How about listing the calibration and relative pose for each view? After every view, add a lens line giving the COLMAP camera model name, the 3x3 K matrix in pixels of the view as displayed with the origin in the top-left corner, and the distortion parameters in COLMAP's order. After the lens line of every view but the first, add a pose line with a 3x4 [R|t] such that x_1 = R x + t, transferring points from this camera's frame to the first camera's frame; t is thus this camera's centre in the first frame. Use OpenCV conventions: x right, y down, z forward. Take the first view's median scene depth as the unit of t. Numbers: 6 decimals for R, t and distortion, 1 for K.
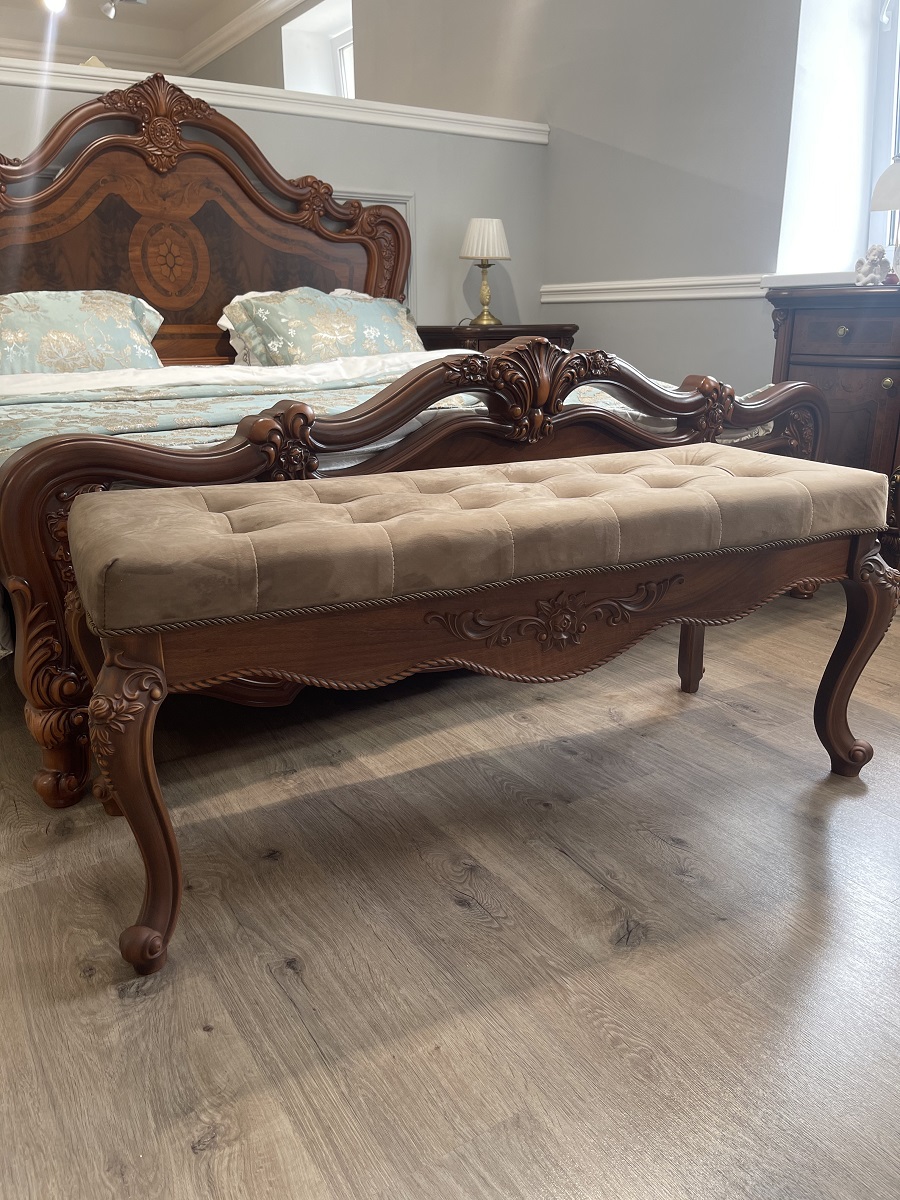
lens RADIAL K [[925.7, 0, 456.8], [0, 925.7, 601.0], [0, 0, 1]] dist [0.063013, -0.096833]
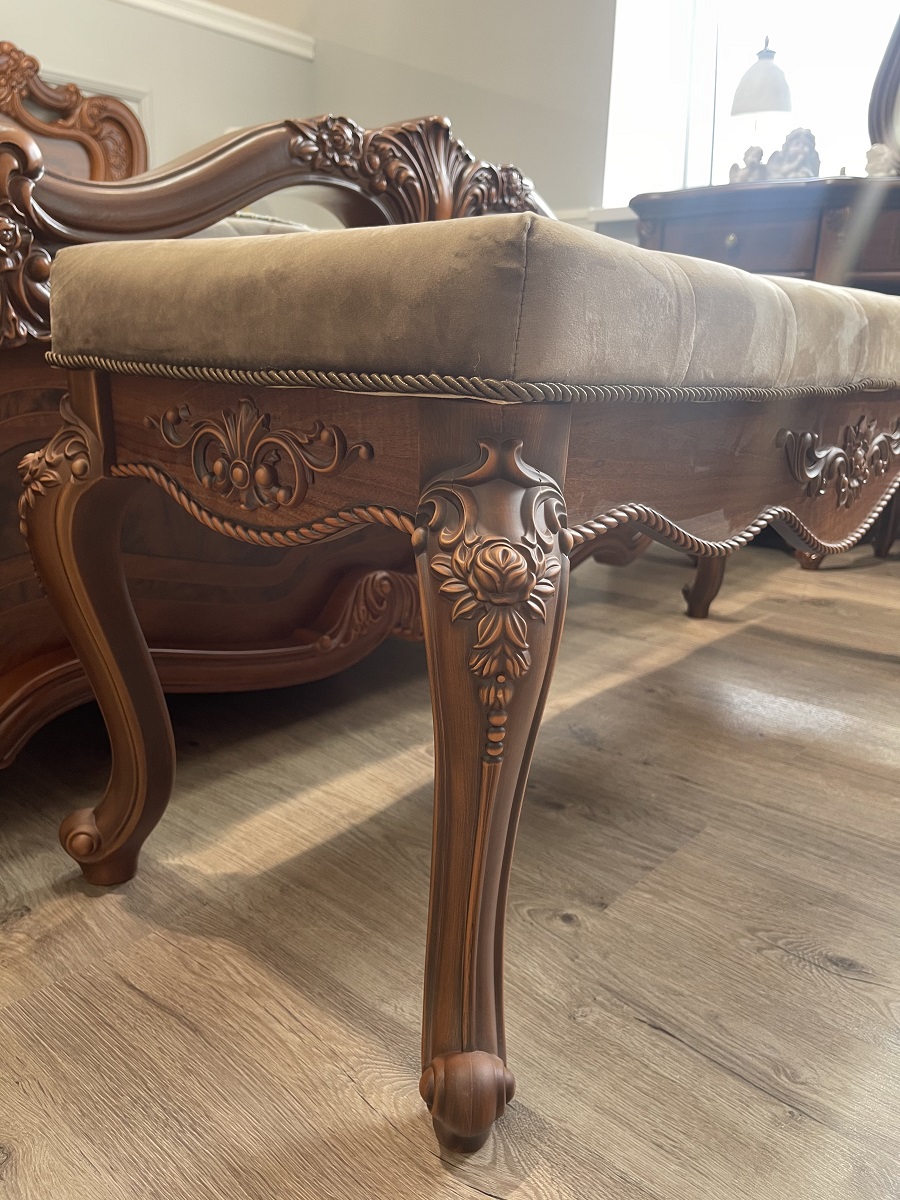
lens RADIAL K [[925.7, 0, 456.8], [0, 925.7, 601.0], [0, 0, 1]] dist [0.063013, -0.096833]
pose [[0.958778, -0.042769, 0.280920, -0.092693], [0.051352, 0.998410, -0.023258, 0.049827], [-0.279479, 0.036725, 0.959449, 0.483167]]
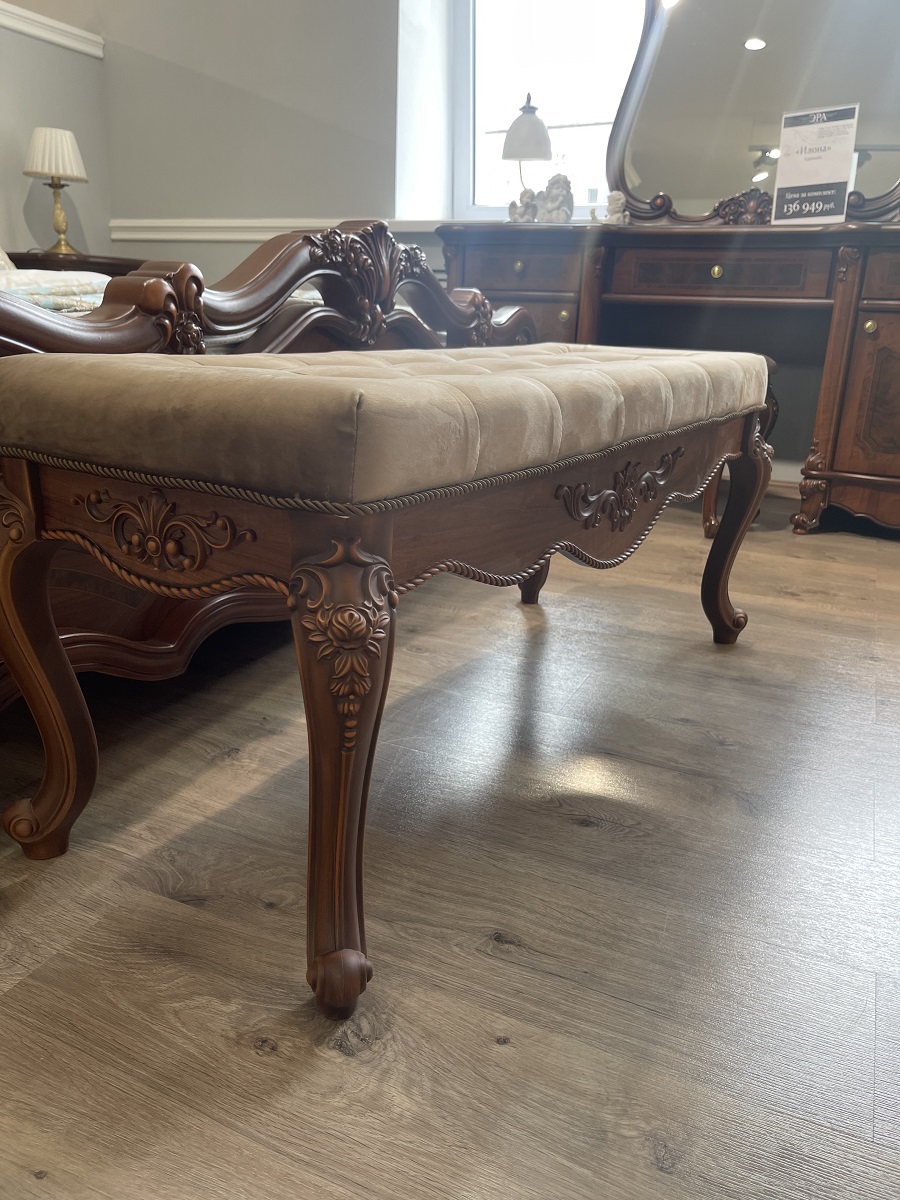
lens RADIAL K [[925.7, 0, 456.8], [0, 925.7, 601.0], [0, 0, 1]] dist [0.063013, -0.096833]
pose [[0.836548, -0.129248, 0.532431, -0.416962], [0.124141, 0.991218, 0.045571, 0.049056], [-0.533644, 0.027974, 0.845246, 0.250671]]
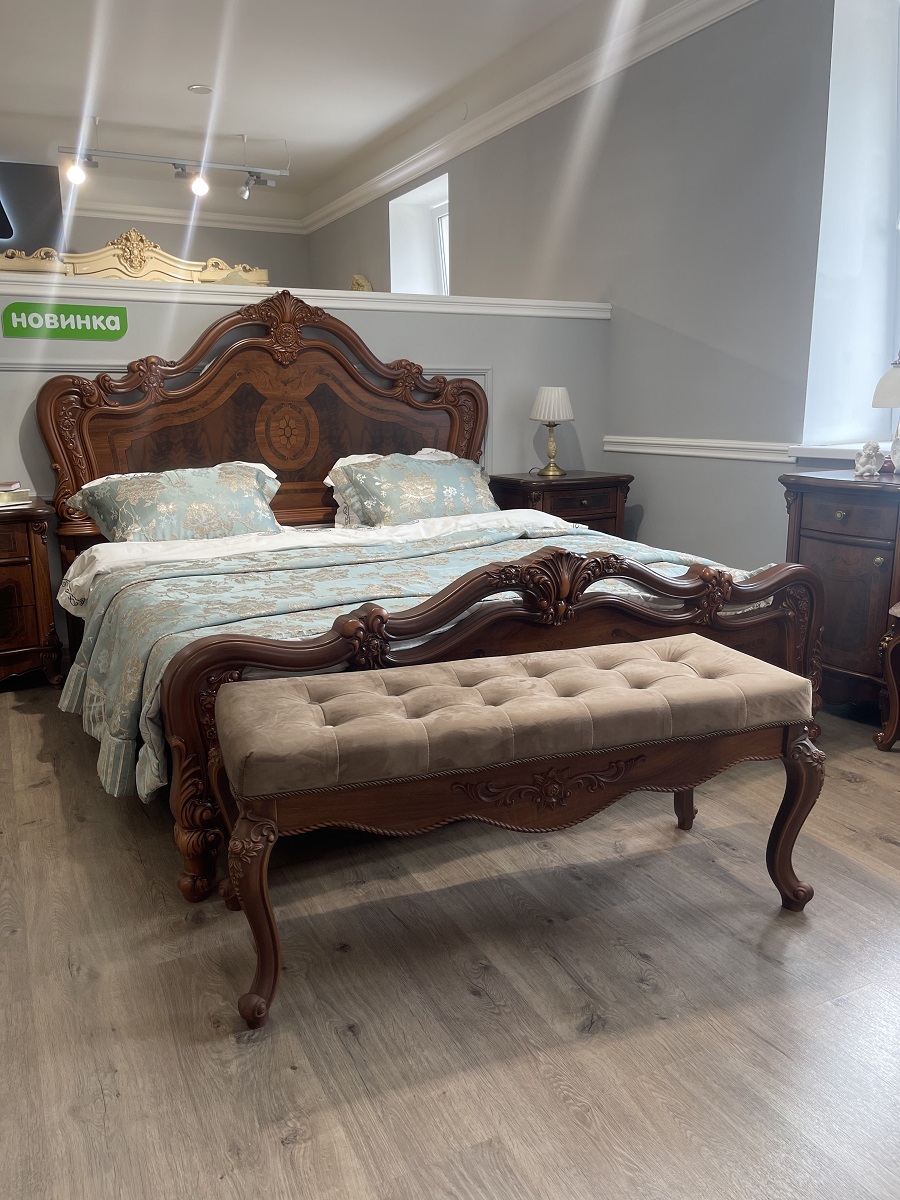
lens RADIAL K [[927.0, 0, 447.3], [0, 927.0, 591.6], [0, 0, 1]] dist [0.059818, -0.078956]
pose [[0.993586, 0.019333, -0.111416, 0.084872], [-0.029636, 0.995357, -0.091573, -0.112090], [0.109128, 0.094287, 0.989546, -0.345493]]
